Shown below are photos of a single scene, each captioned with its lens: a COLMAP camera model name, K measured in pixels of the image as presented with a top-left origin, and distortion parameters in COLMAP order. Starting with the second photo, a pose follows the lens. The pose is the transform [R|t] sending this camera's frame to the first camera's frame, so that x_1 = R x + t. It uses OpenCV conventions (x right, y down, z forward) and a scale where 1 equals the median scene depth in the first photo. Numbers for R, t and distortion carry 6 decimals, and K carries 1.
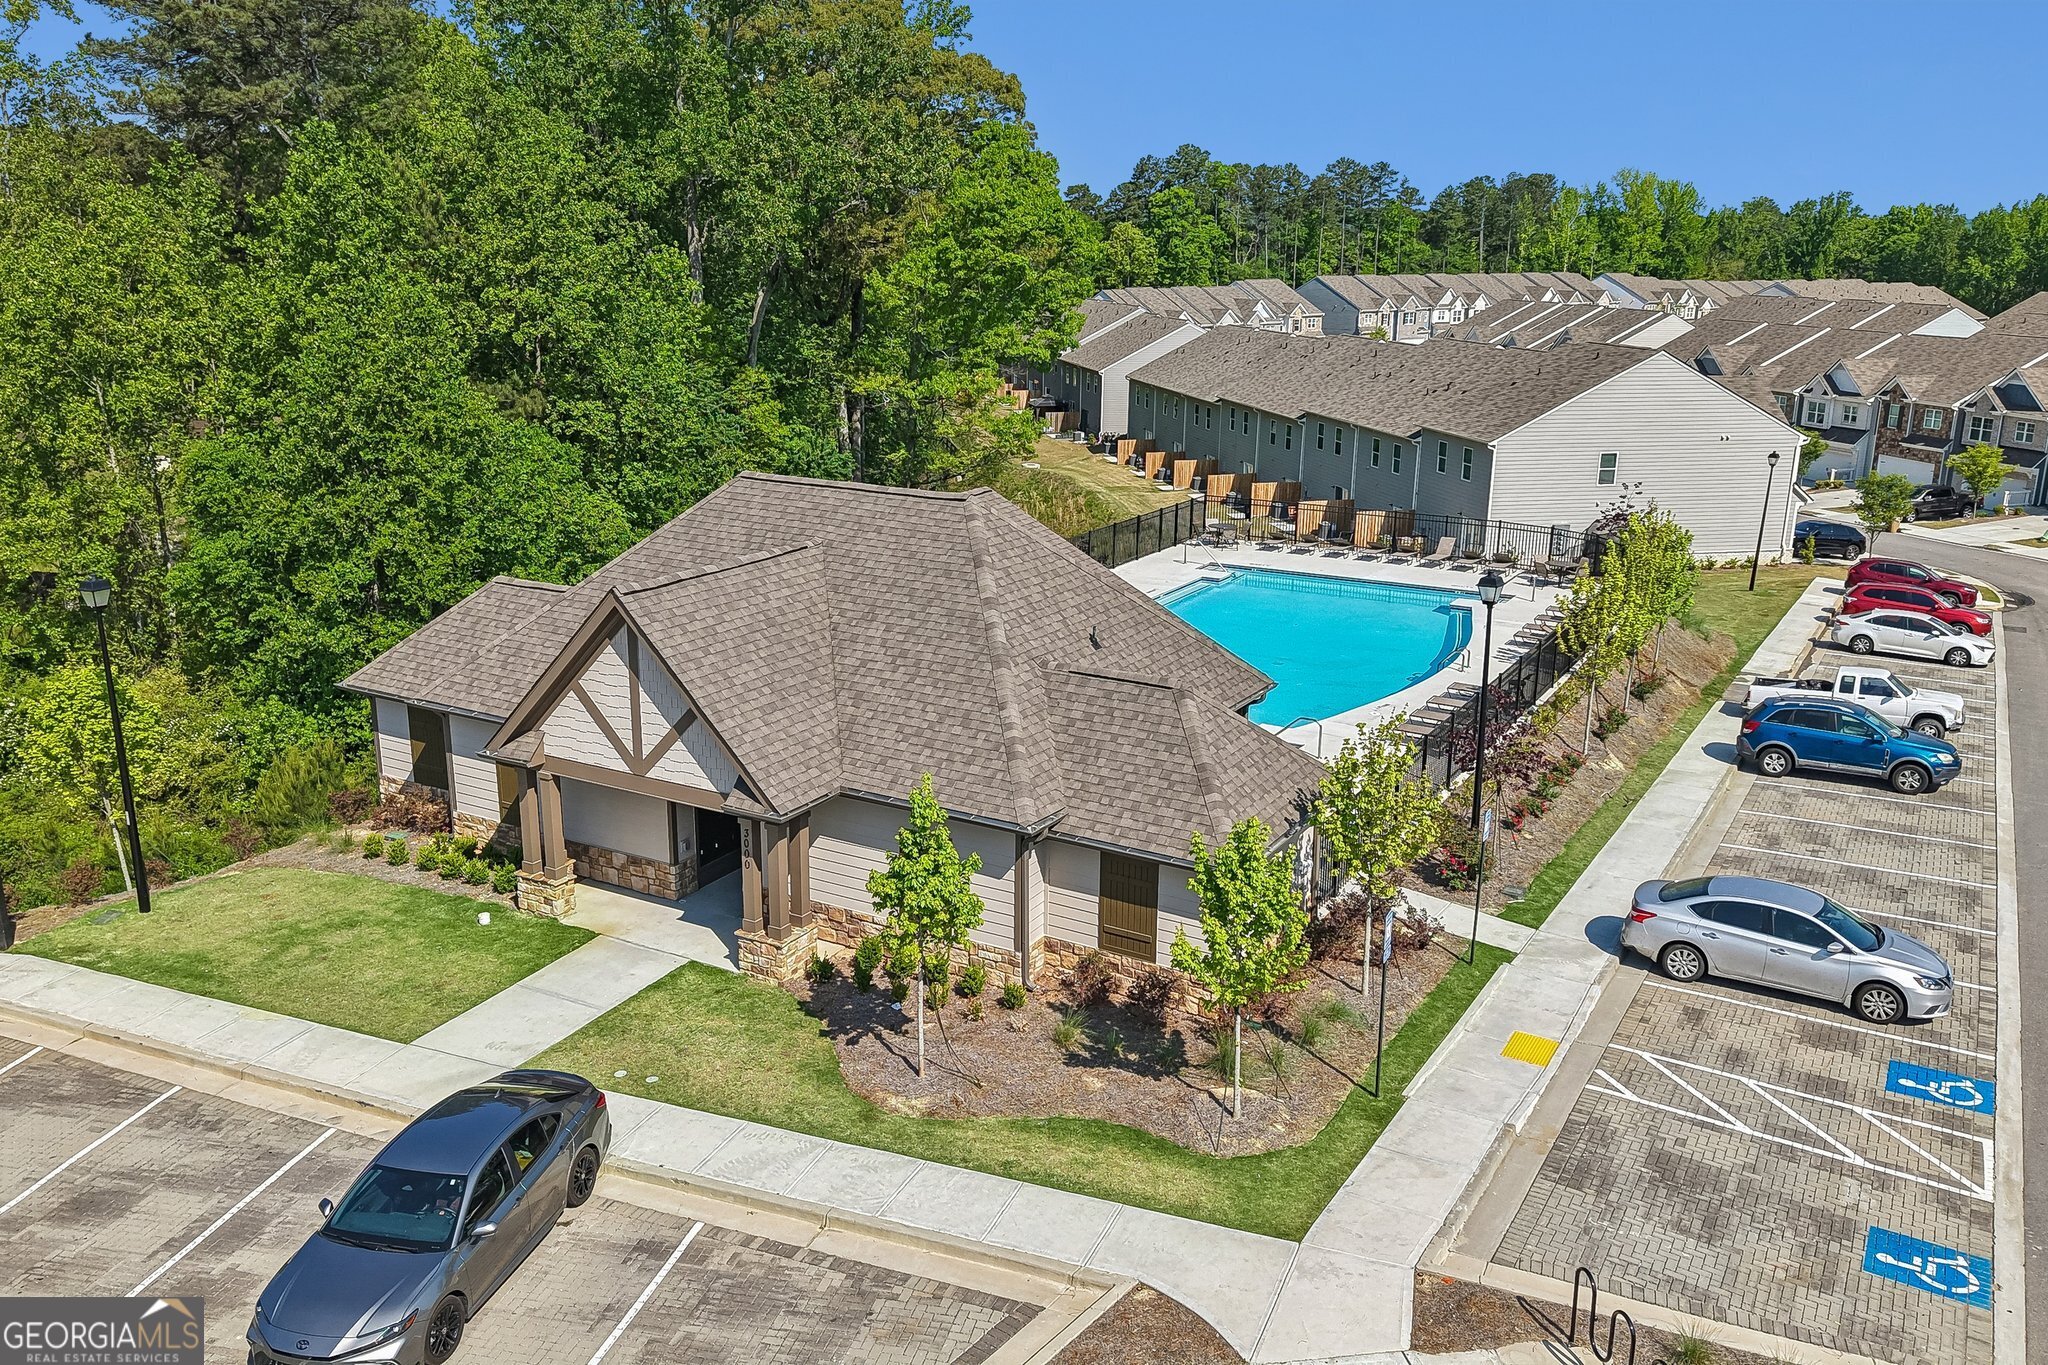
lens RADIAL K [[1614.2, 0, 1016.5], [0, 1614.2, 686.4], [0, 0, 1]] dist [0.047388, -0.060642]
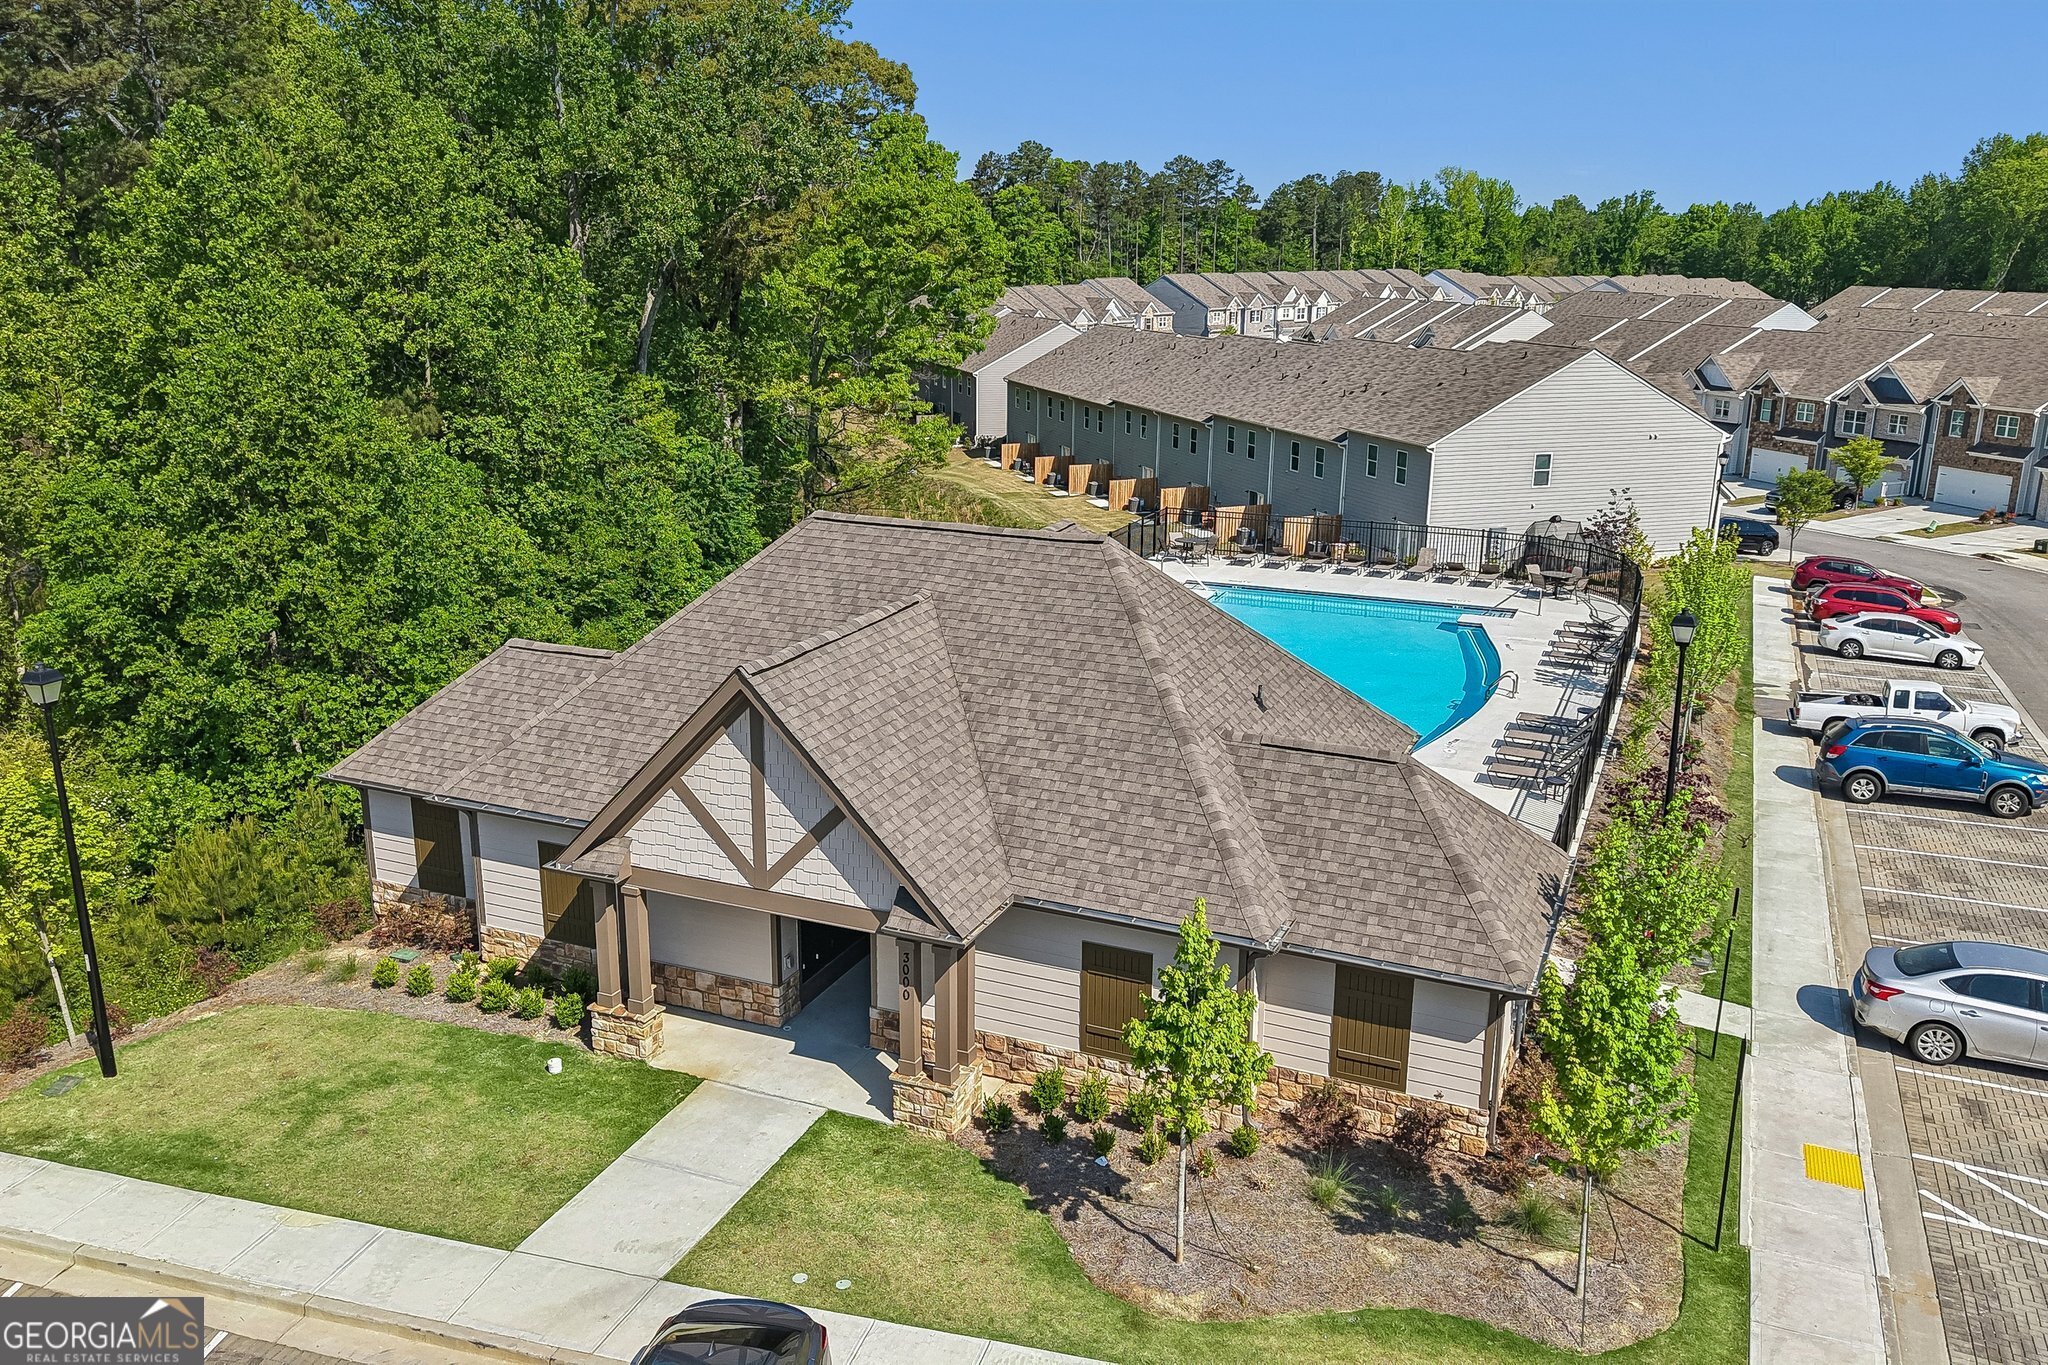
lens RADIAL K [[1614.2, 0, 1016.5], [0, 1614.2, 686.4], [0, 0, 1]] dist [0.047388, -0.060642]
pose [[0.993530, -0.031749, 0.109044, -0.098806], [0.031594, 0.999496, 0.003145, -0.024526], [-0.109089, 0.000321, 0.994032, 0.086238]]
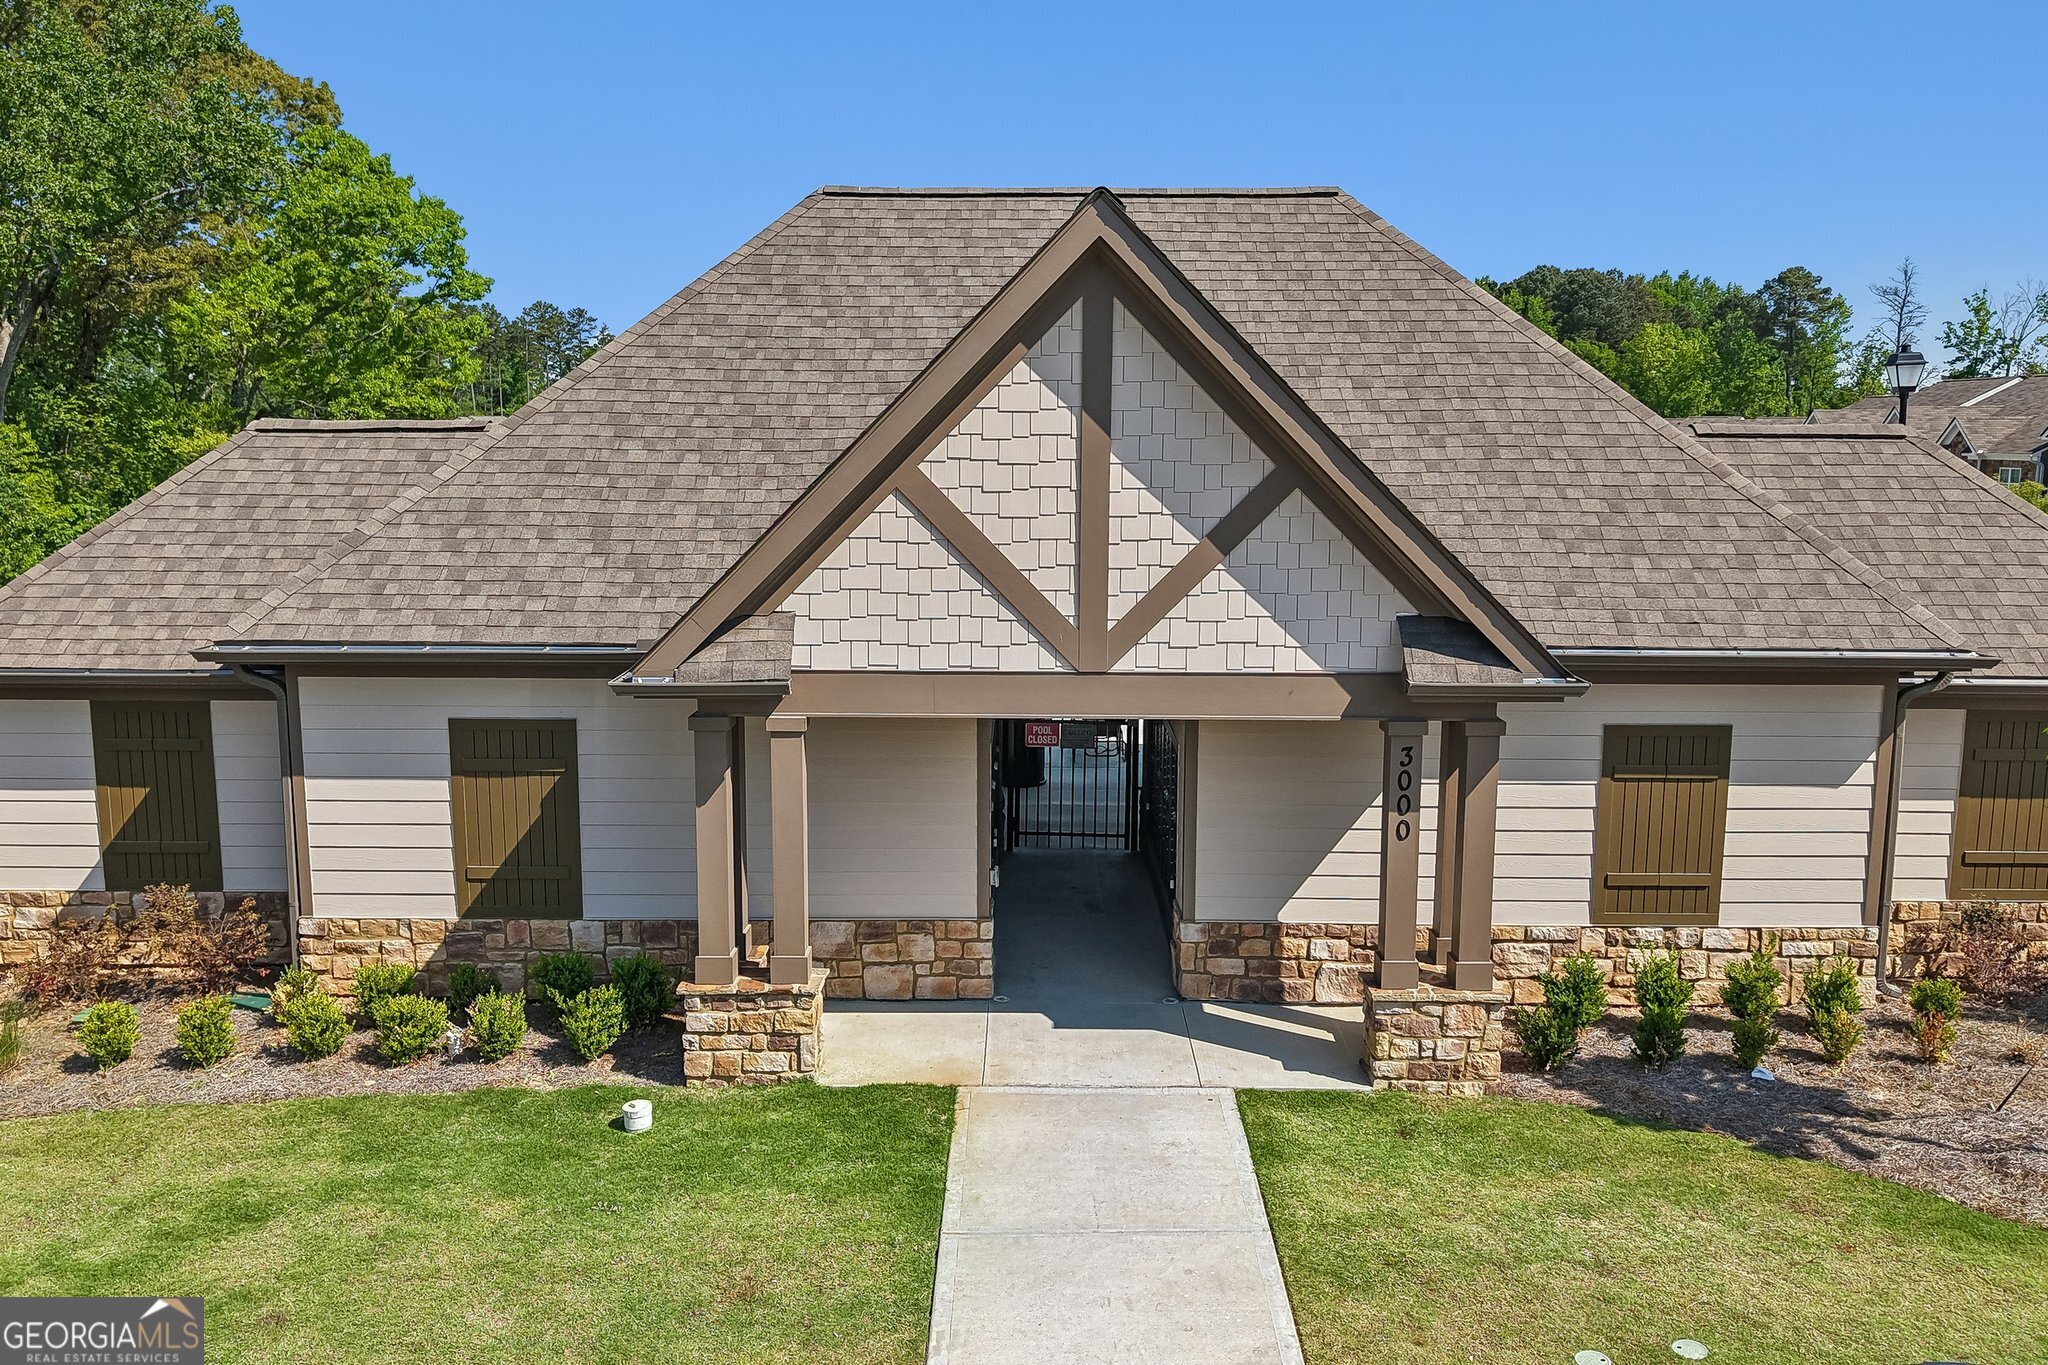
lens RADIAL K [[1622.7, 0, 1008.9], [0, 1622.7, 686.4], [0, 0, 1]] dist [0.072586, -0.113618]
pose [[0.869628, -0.081941, 0.486859, -0.239293], [0.135762, 0.987803, -0.076245, 0.045763], [-0.474674, 0.132401, 0.870146, 0.331310]]
